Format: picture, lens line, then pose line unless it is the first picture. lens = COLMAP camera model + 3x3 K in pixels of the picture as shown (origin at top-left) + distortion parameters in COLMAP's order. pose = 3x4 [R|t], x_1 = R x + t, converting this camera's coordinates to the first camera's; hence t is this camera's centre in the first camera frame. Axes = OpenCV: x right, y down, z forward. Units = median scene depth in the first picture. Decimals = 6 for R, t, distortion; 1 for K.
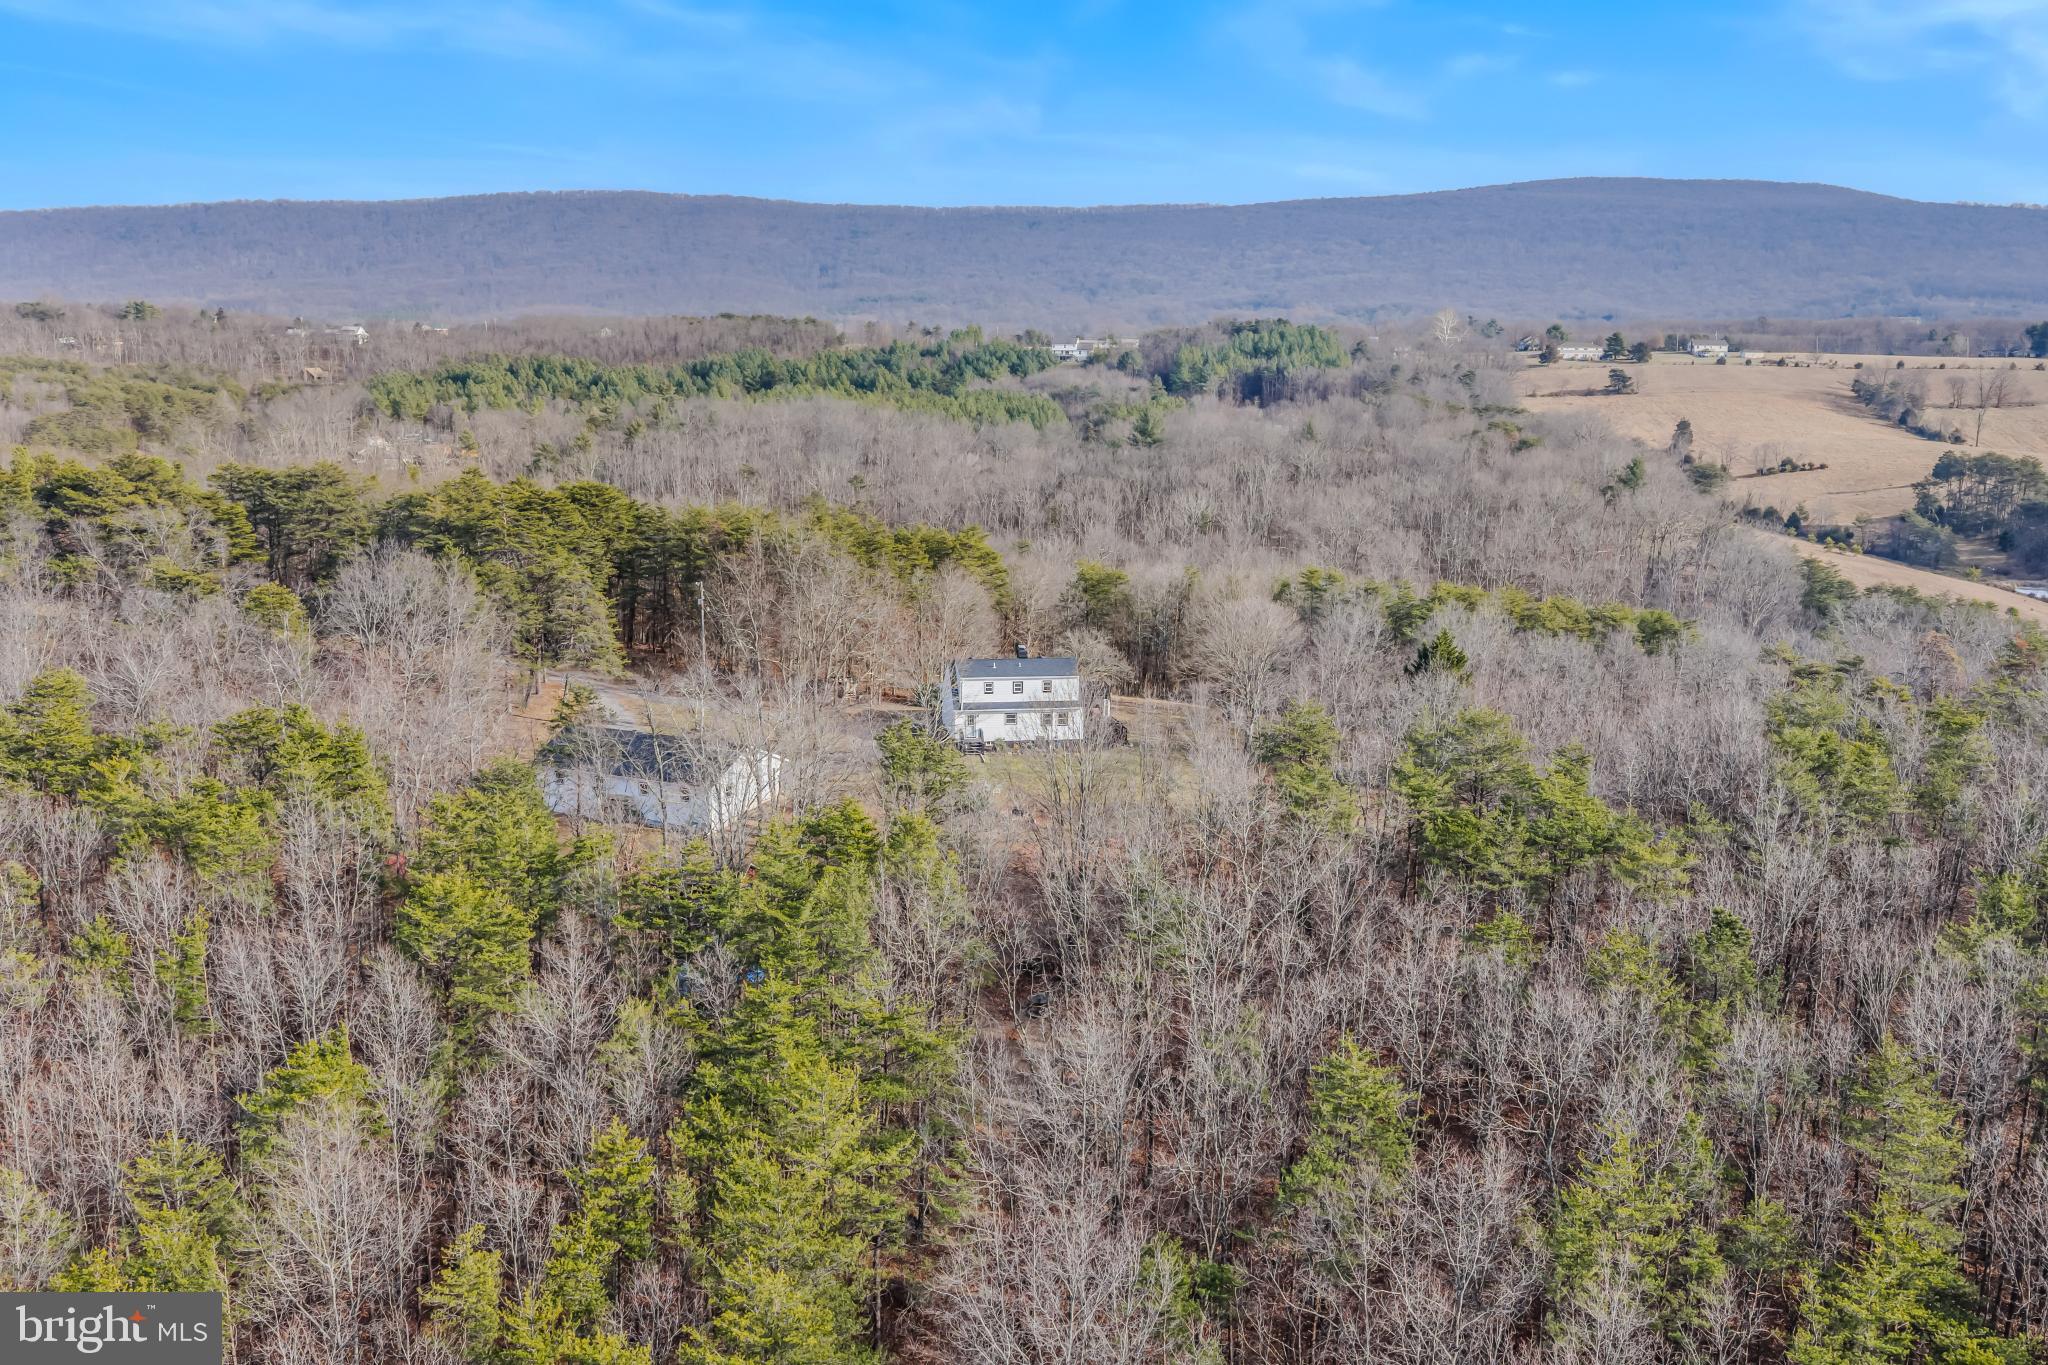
lens RADIAL K [[1671.0, 0, 1021.5], [0, 1671.0, 687.7], [0, 0, 1]] dist [0.004006, -0.000699]
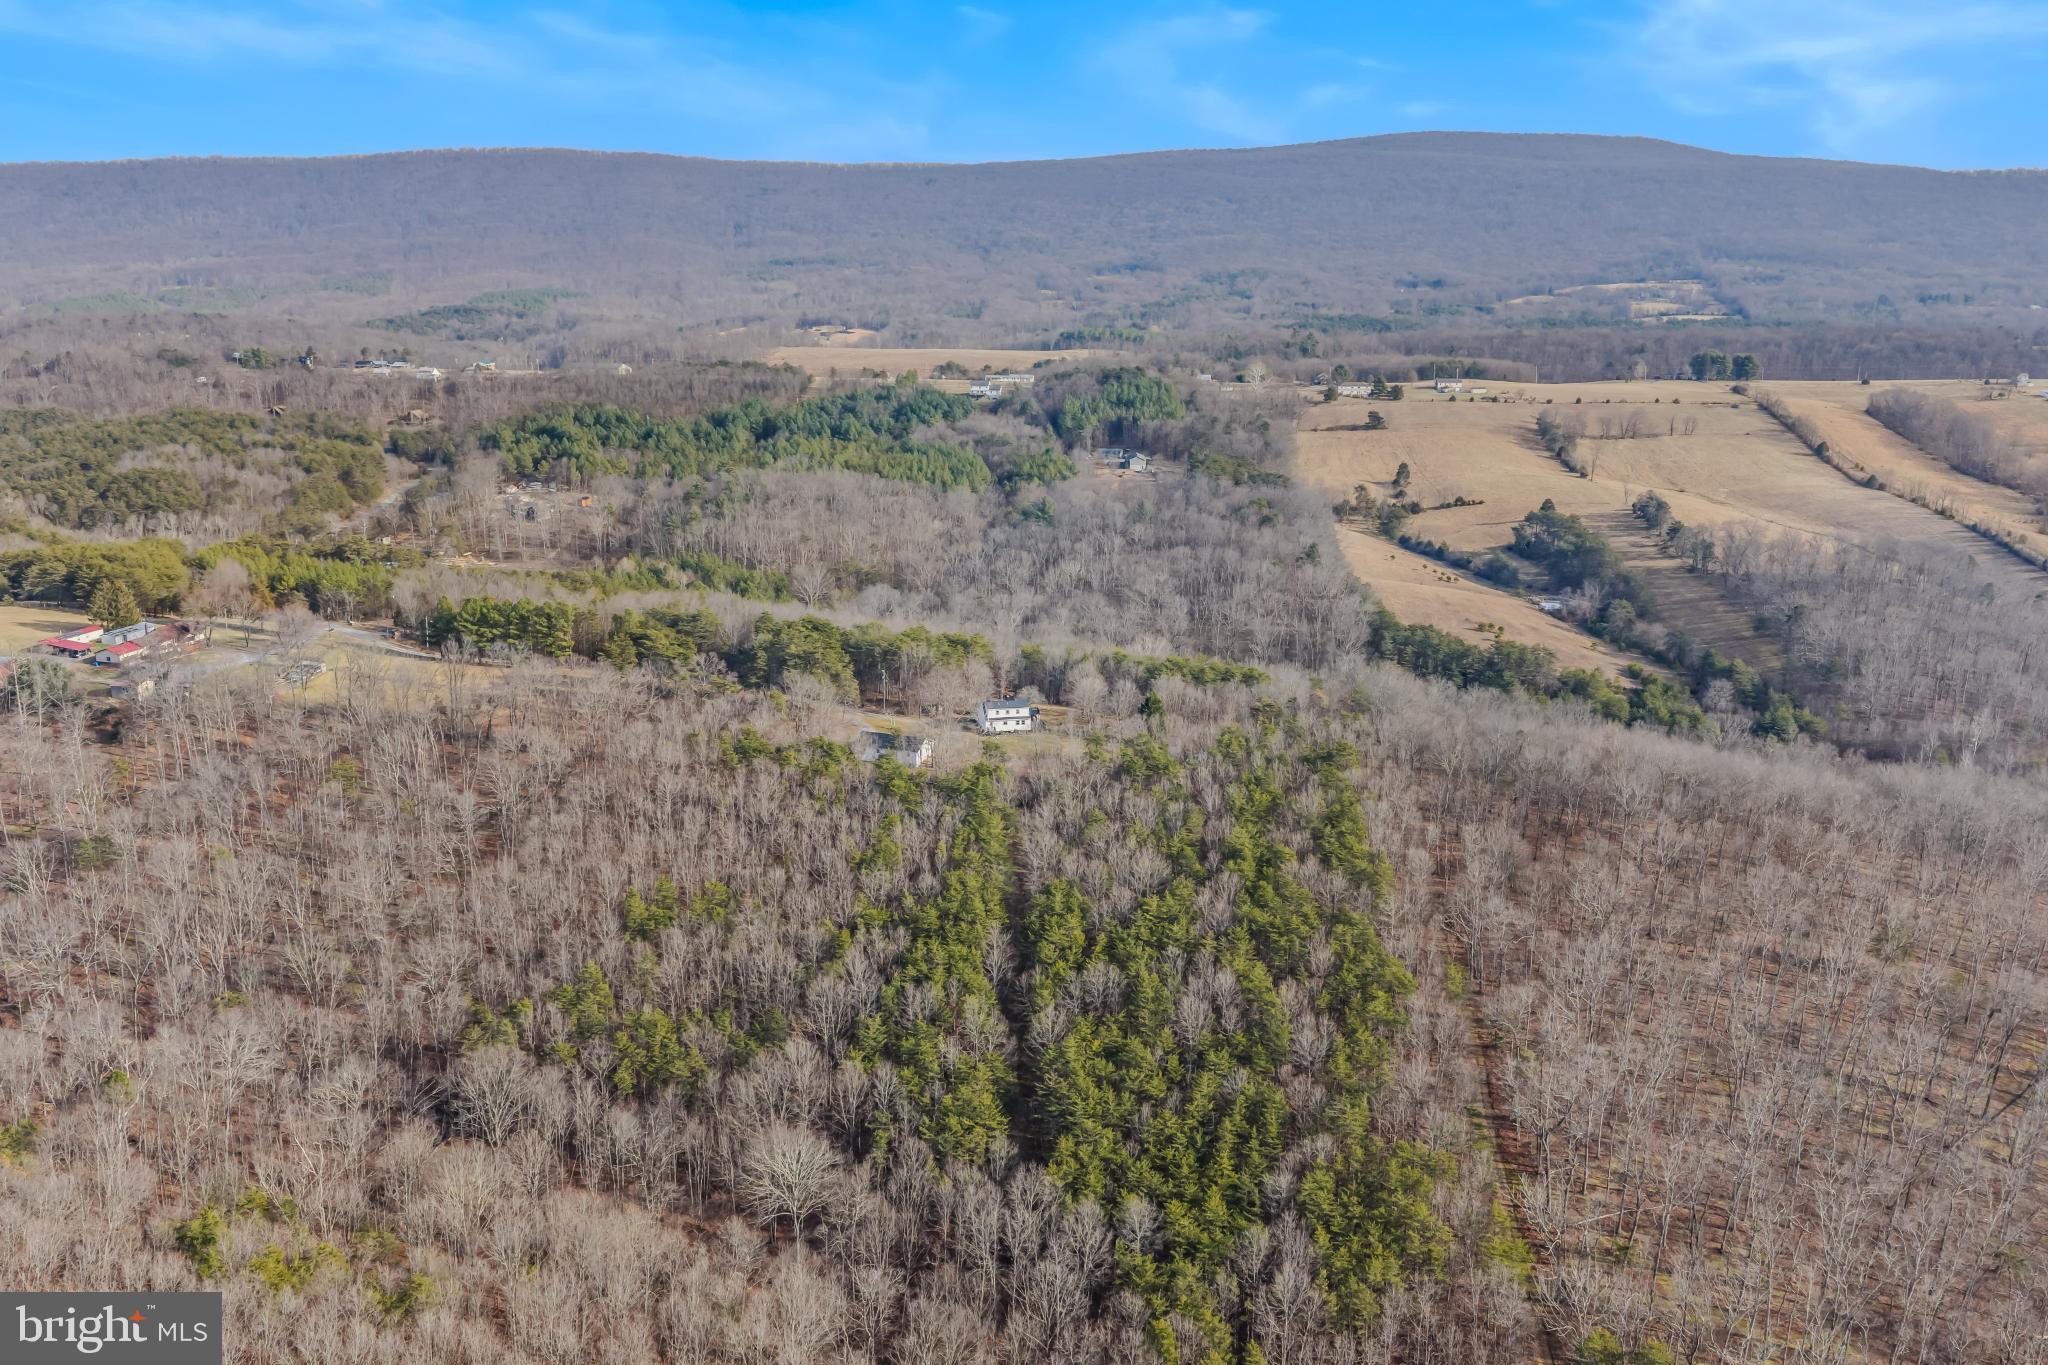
lens RADIAL K [[1734.4, 0, 1023.9], [0, 1734.4, 680.7], [0, 0, 1]] dist [0.009447, 0.000448]
pose [[0.997615, -0.018560, 0.066485, -0.040118], [0.014793, 0.998281, 0.056713, -0.052272], [-0.067423, -0.055594, 0.996174, -0.459466]]
